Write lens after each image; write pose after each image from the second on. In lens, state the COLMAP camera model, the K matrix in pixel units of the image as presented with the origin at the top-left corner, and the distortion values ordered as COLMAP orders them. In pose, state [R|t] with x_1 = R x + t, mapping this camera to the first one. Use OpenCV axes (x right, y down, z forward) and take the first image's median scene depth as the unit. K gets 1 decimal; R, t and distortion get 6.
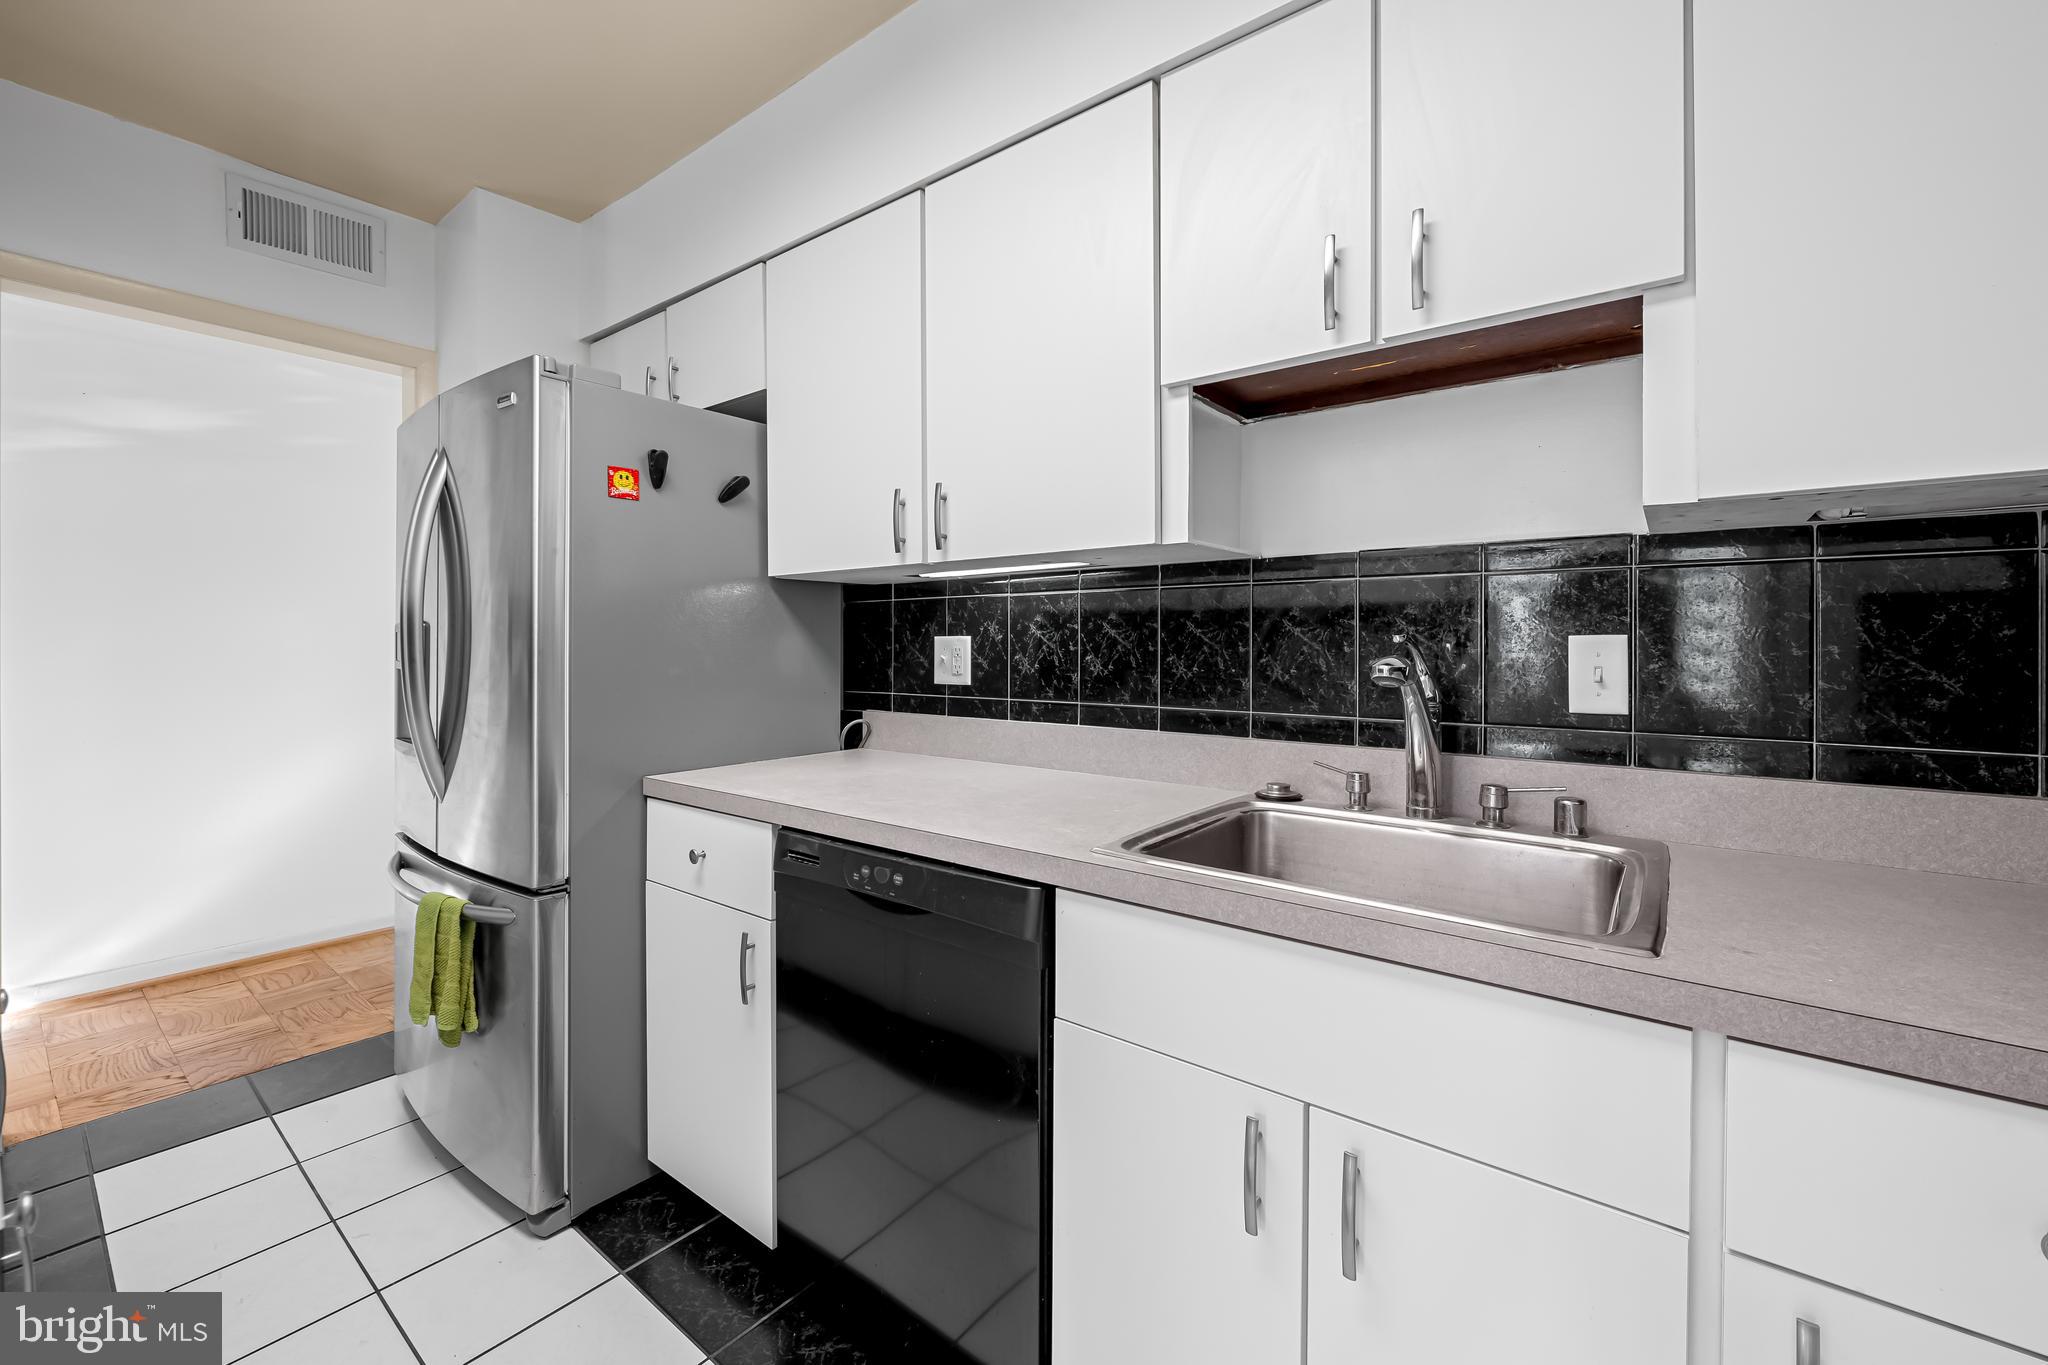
lens RADIAL K [[837.6, 0, 1020.2], [0, 837.6, 647.0], [0, 0, 1]] dist [-0.004698, -0.000252]
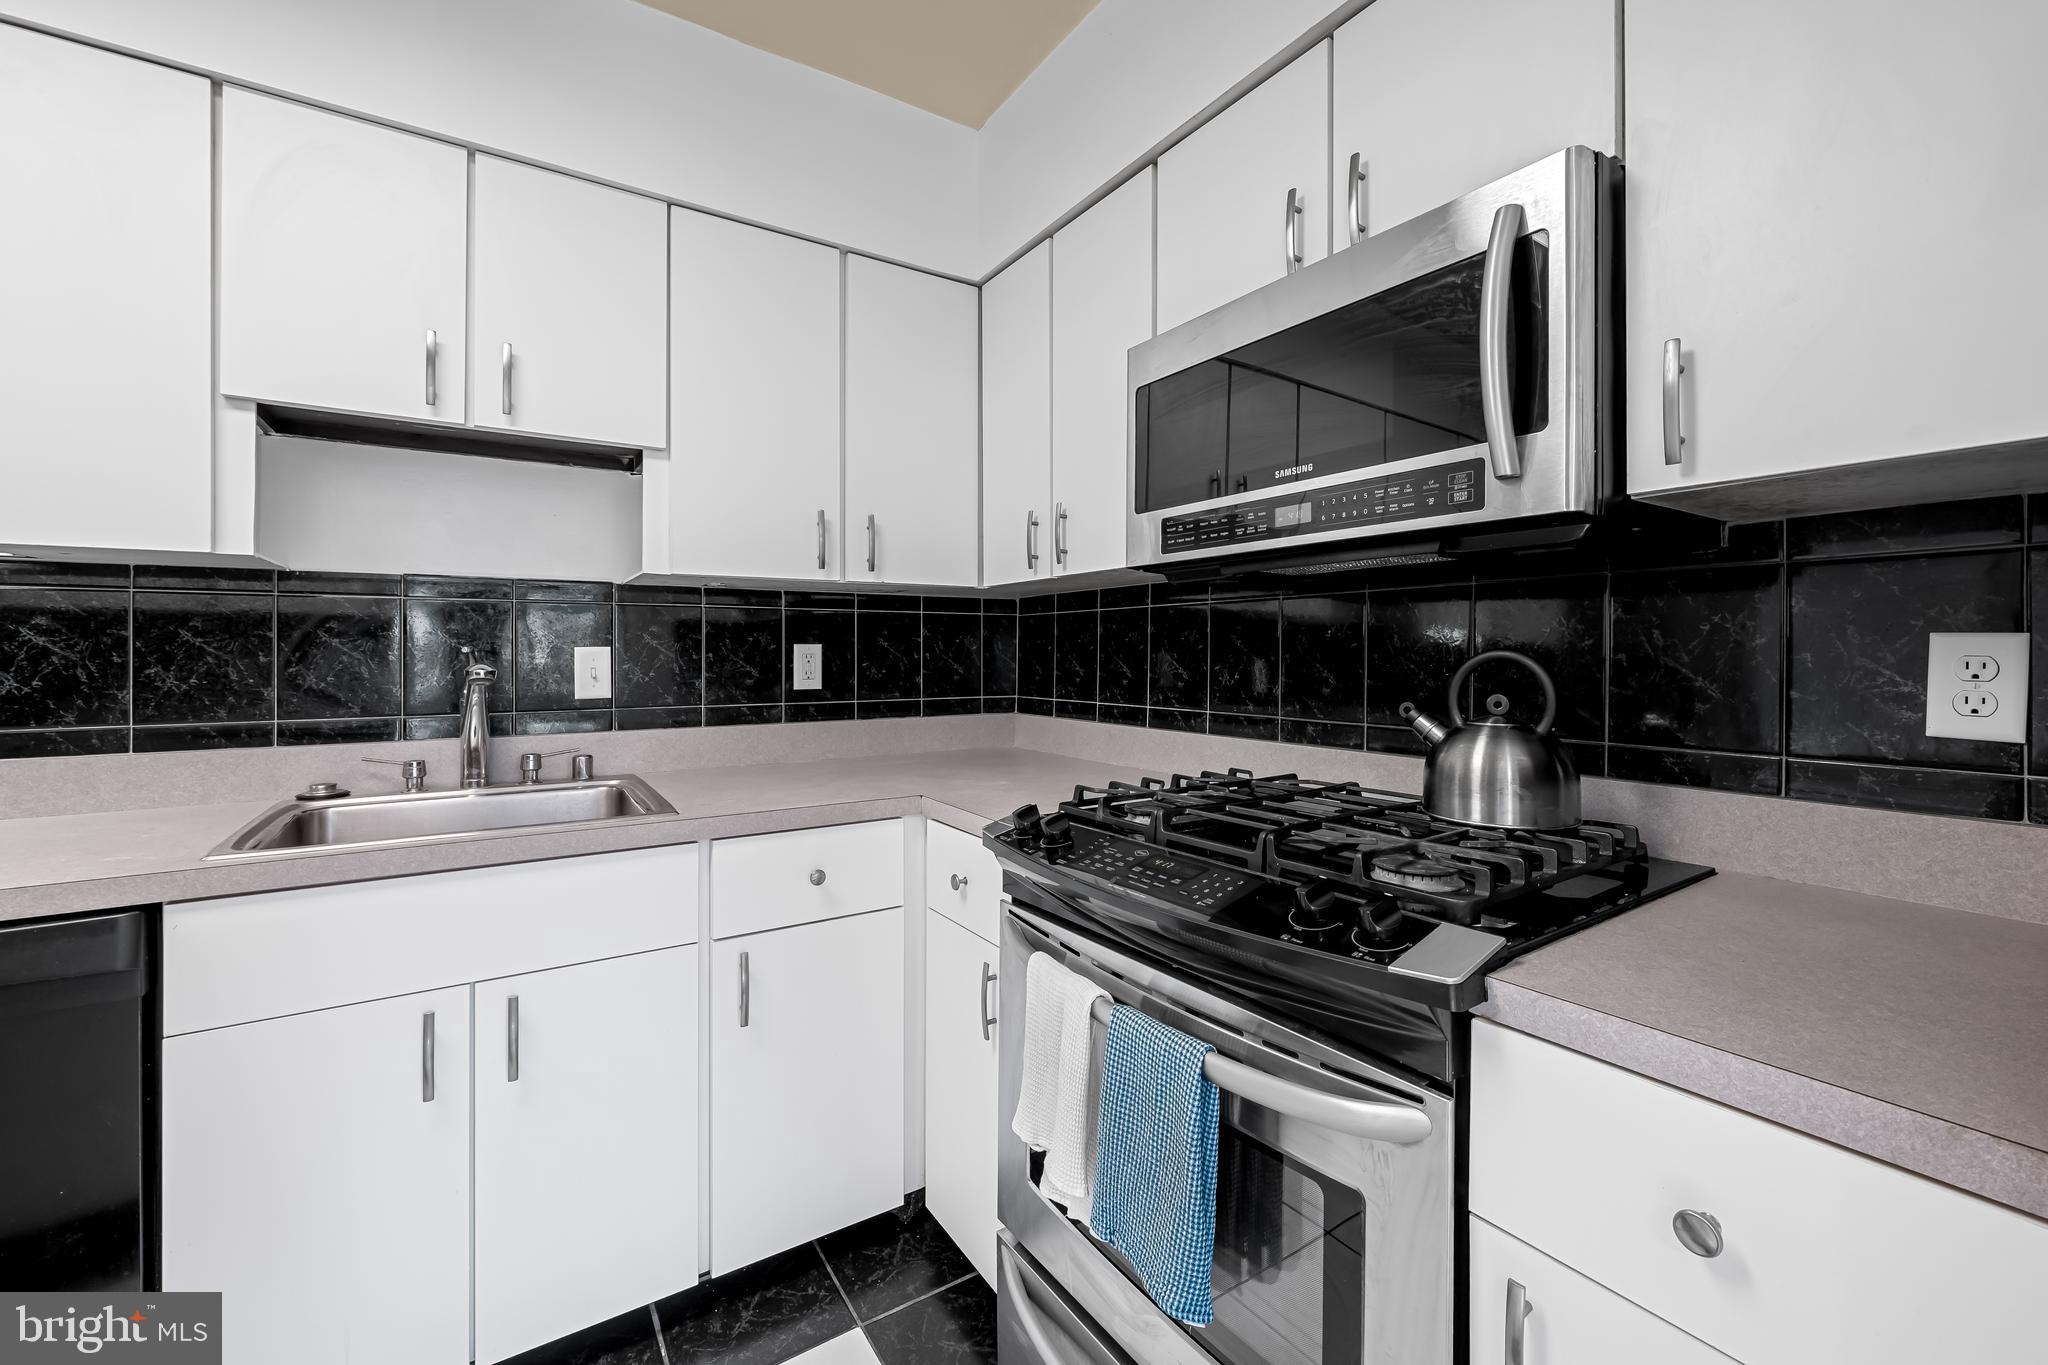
lens RADIAL K [[837.6, 0, 1020.2], [0, 837.6, 647.0], [0, 0, 1]] dist [-0.004698, -0.000252]
pose [[0.329346, 0.004801, 0.944197, -0.415288], [0.007599, 0.999941, -0.007736, 0.003067], [-0.944179, 0.009723, 0.329290, -0.200149]]
